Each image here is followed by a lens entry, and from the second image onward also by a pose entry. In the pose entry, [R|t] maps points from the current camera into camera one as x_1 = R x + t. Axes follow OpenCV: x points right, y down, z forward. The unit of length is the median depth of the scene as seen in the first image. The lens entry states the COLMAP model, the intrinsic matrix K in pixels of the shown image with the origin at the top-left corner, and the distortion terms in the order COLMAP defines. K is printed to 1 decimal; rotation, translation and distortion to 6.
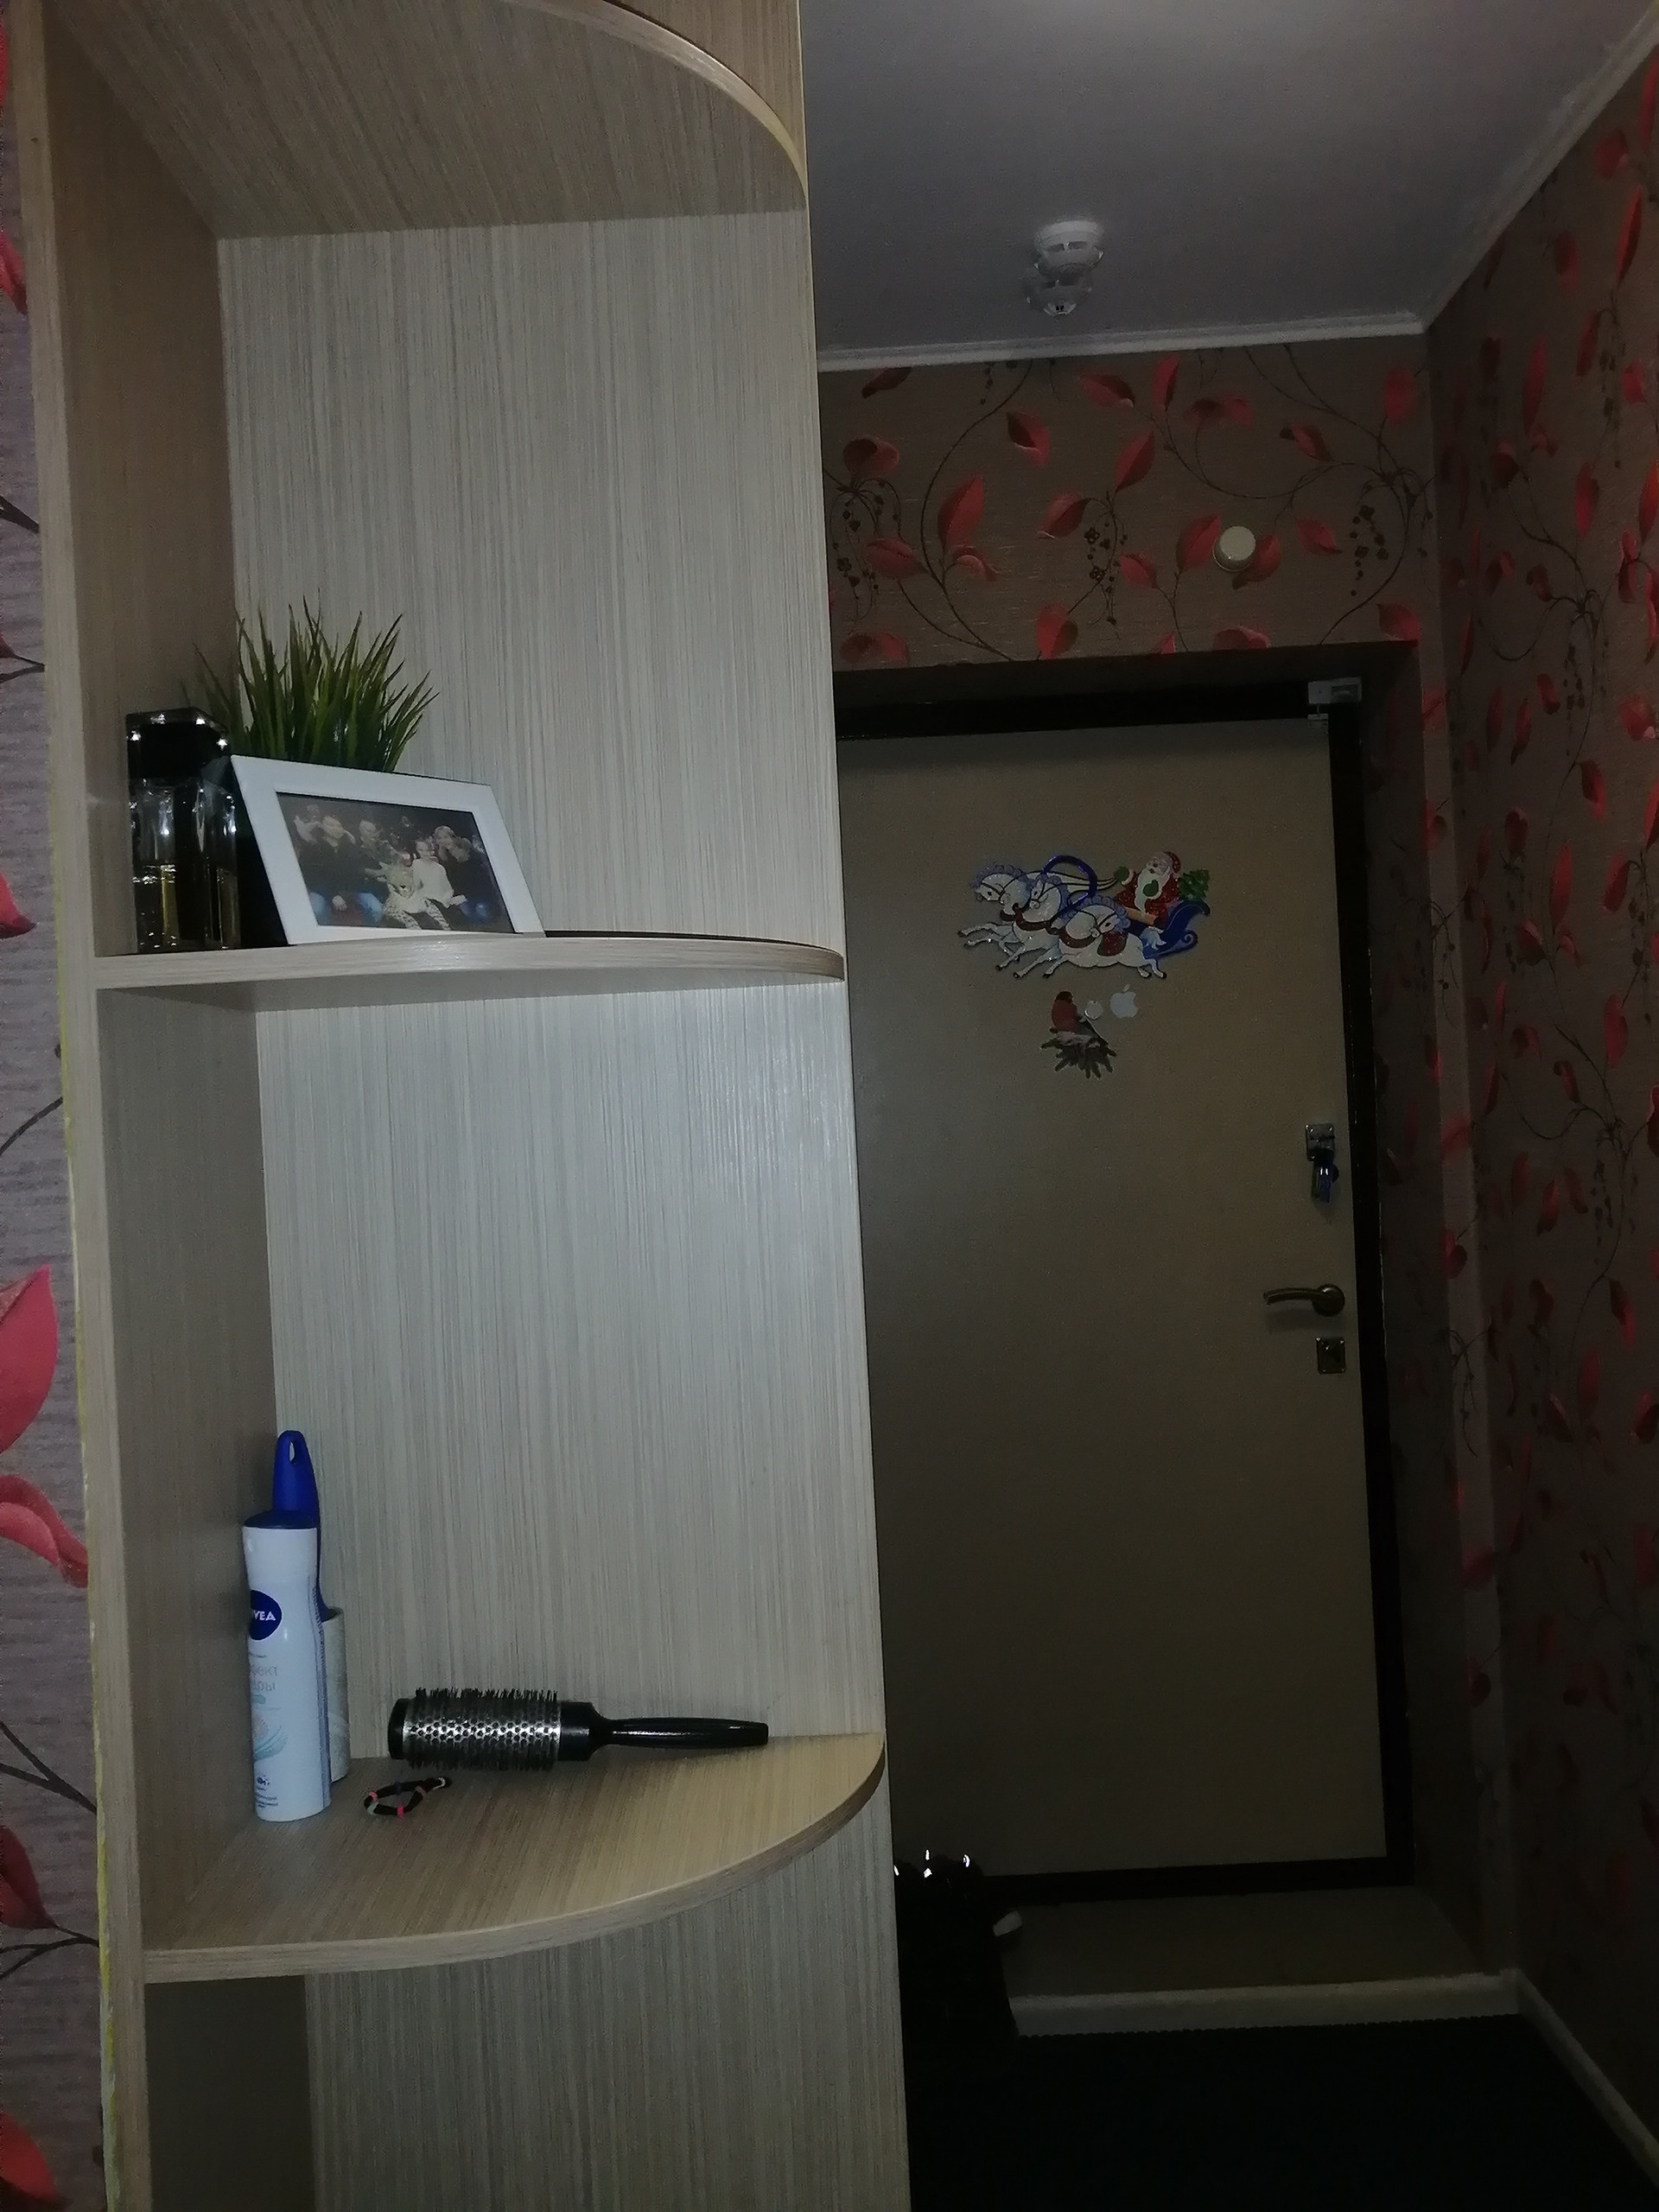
lens RADIAL K [[1722.5, 0, 826.7], [0, 1722.5, 1105.2], [0, 0, 1]] dist [-0.010625, 0.034384]
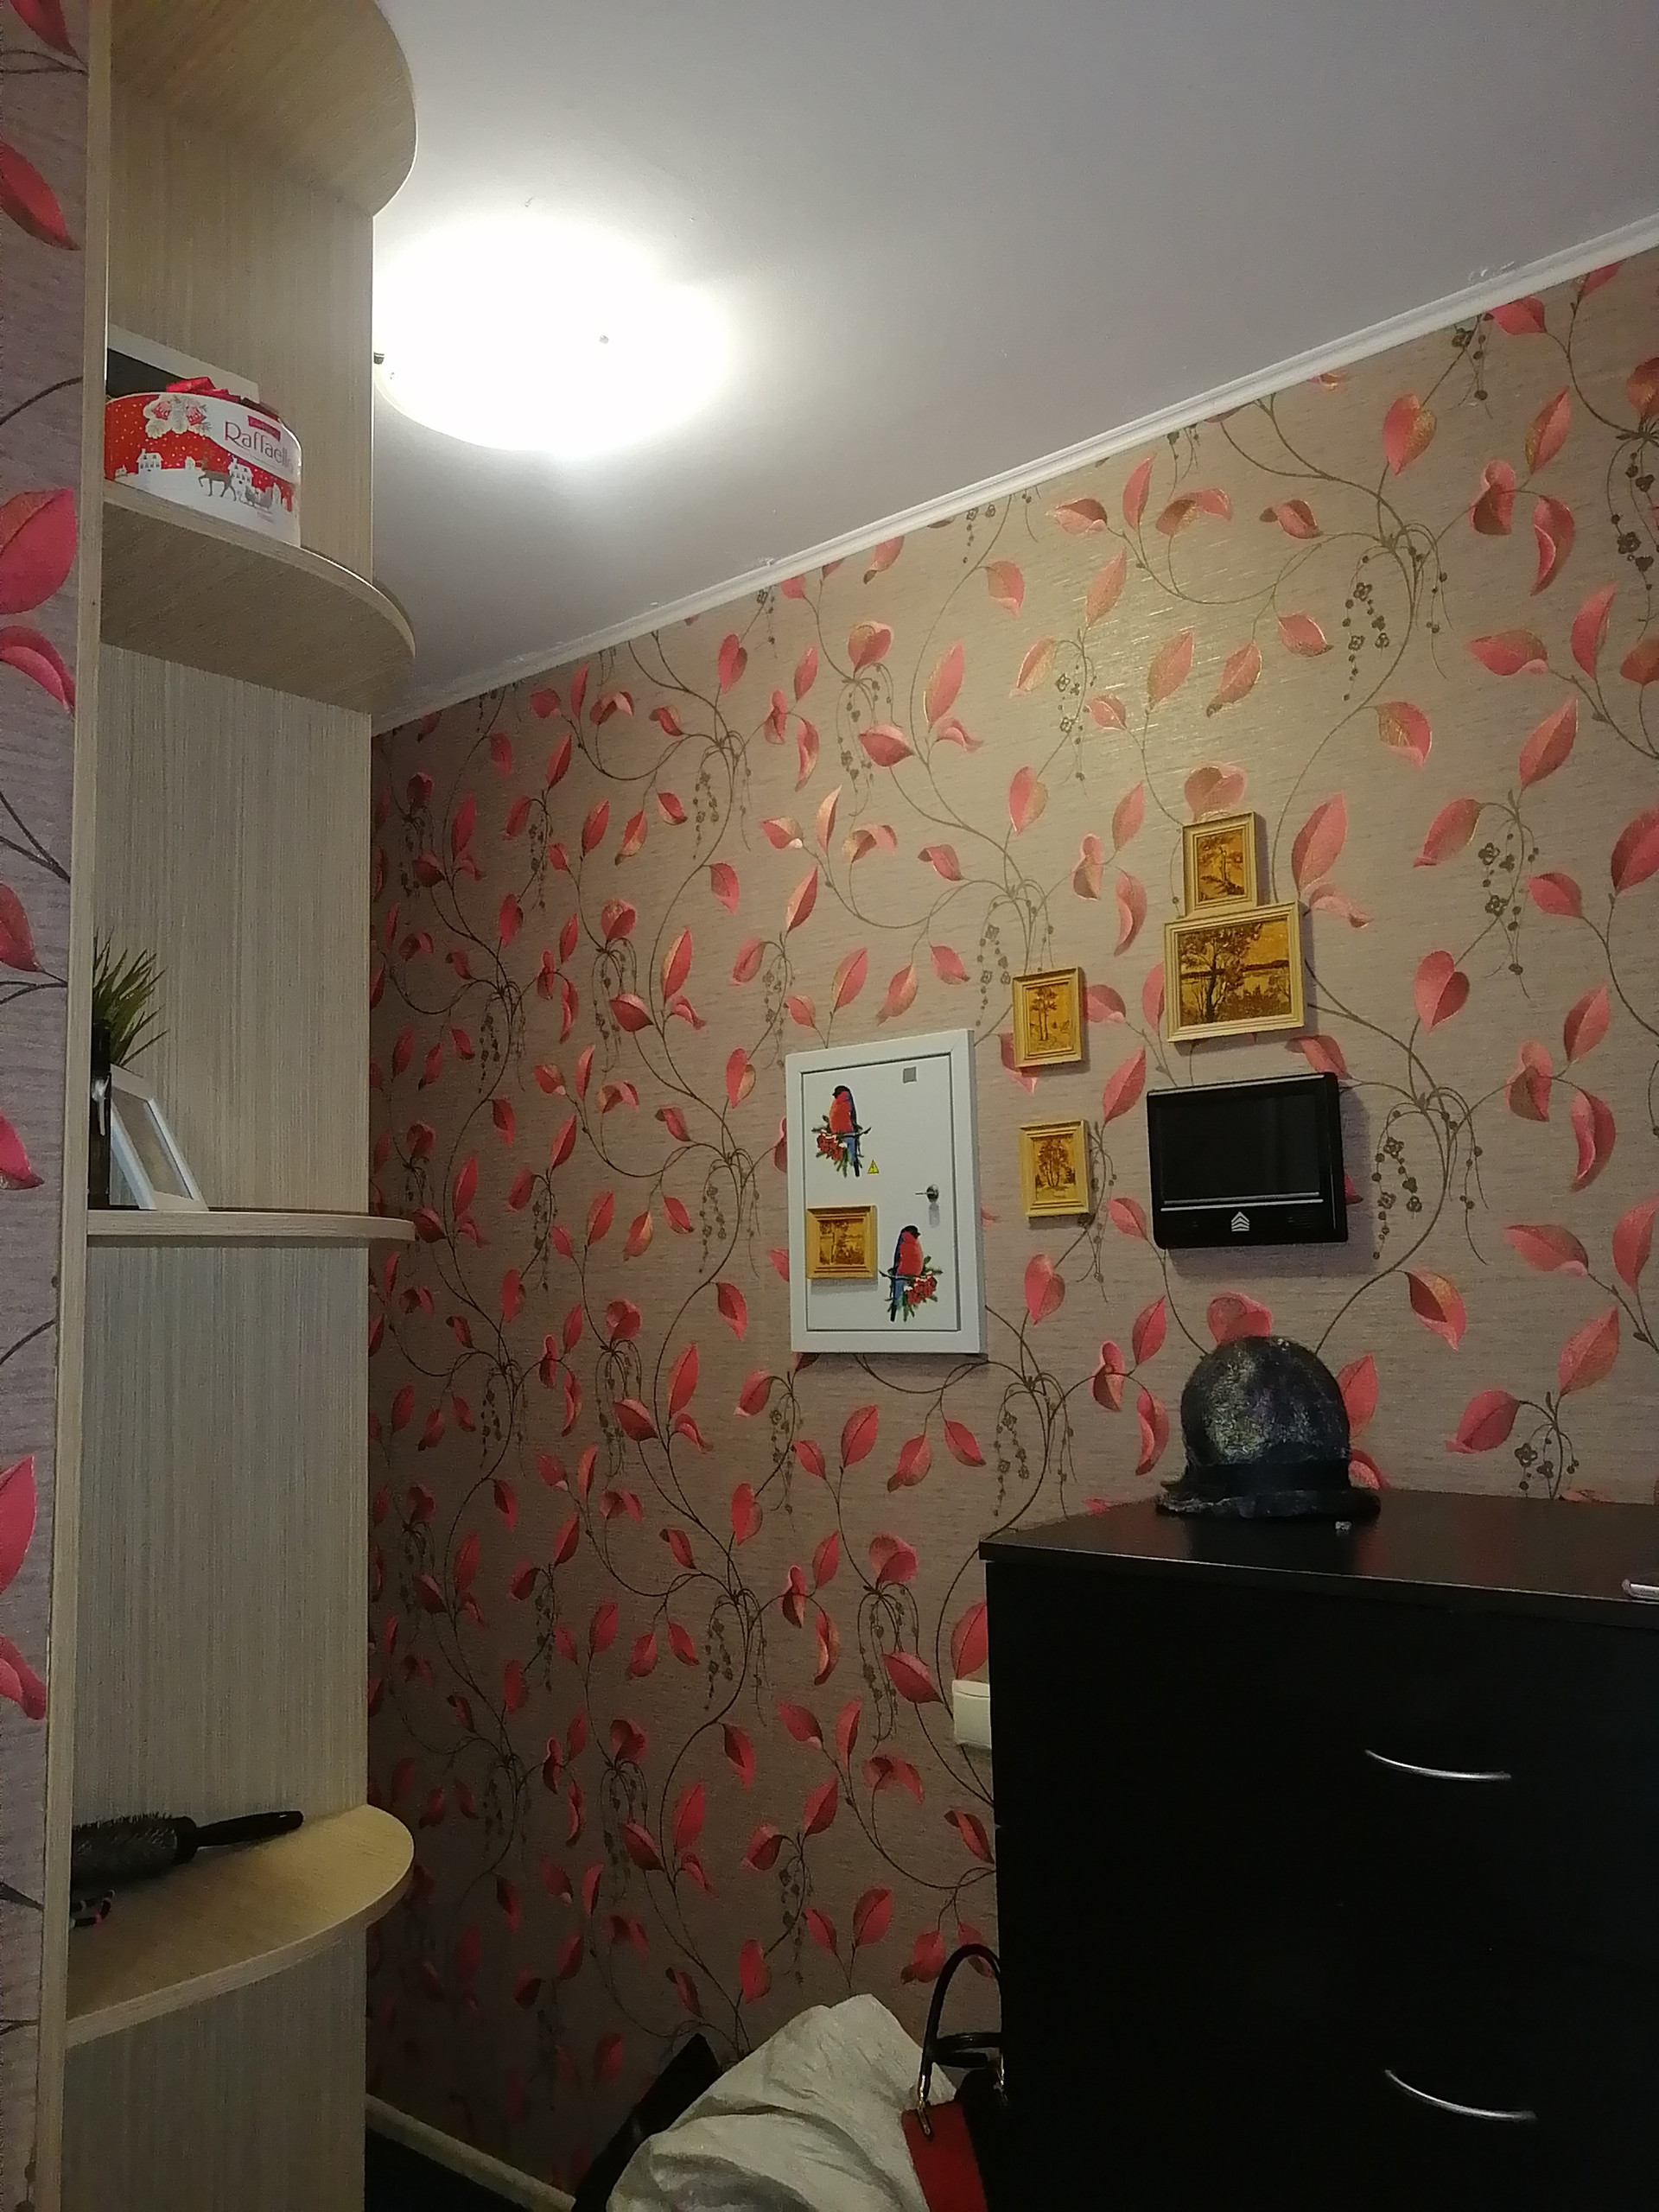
lens RADIAL K [[1722.5, 0, 829.5], [0, 1722.5, 1108.3], [0, 0, 1]] dist [-0.010625, 0.034384]
pose [[0.660262, 0.113517, 0.742407, -0.448618], [-0.004655, 0.989111, -0.147100, 0.011372], [-0.751021, 0.093669, 0.653600, -0.119094]]
